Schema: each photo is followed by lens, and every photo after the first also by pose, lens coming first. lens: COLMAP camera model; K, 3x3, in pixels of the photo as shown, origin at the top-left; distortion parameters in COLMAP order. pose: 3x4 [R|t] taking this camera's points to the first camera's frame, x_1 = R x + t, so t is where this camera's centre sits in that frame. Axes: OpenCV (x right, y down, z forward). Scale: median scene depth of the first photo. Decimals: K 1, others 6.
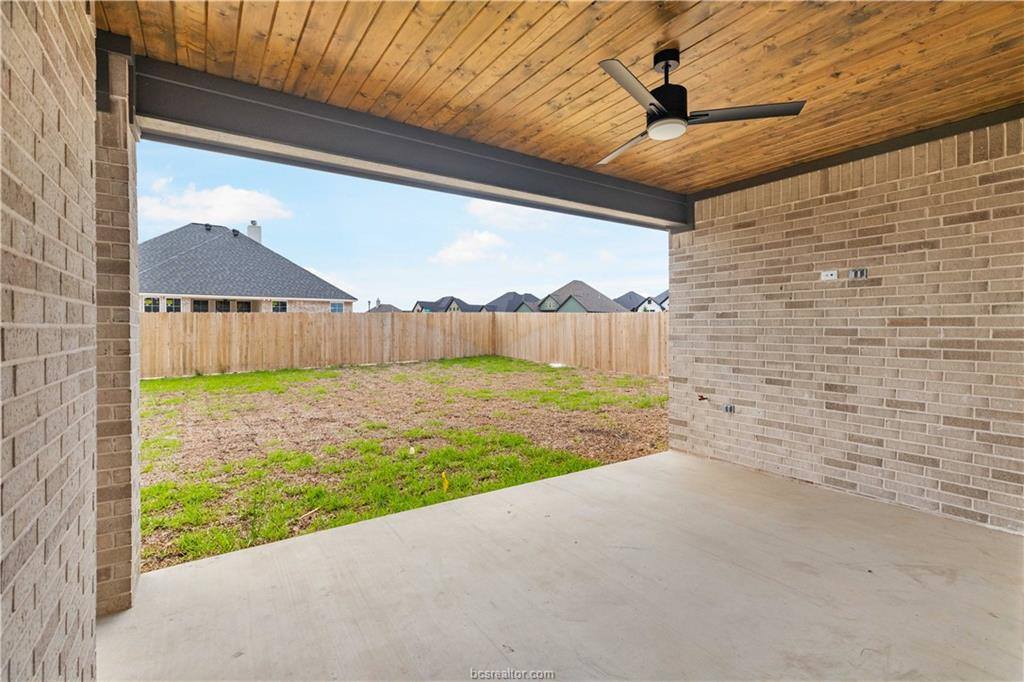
lens RADIAL K [[471.7, 0, 510.7], [0, 471.7, 322.8], [0, 0, 1]] dist [0.002812, 0.000329]
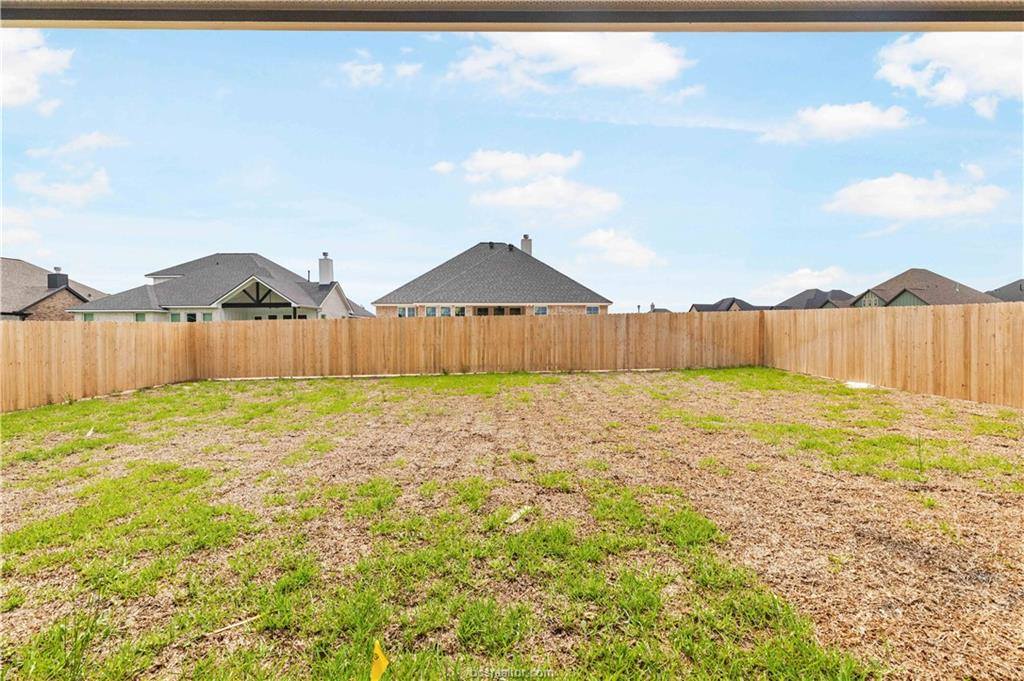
lens RADIAL K [[458.1, 0, 512.0], [0, 458.1, 340.5], [0, 0, 1]] dist [0.002080, 0.000150]
pose [[0.832839, 0.009404, -0.553436, 0.045396], [0.006057, 0.999641, 0.026100, 0.005335], [0.553483, -0.025089, 0.832483, 0.165822]]
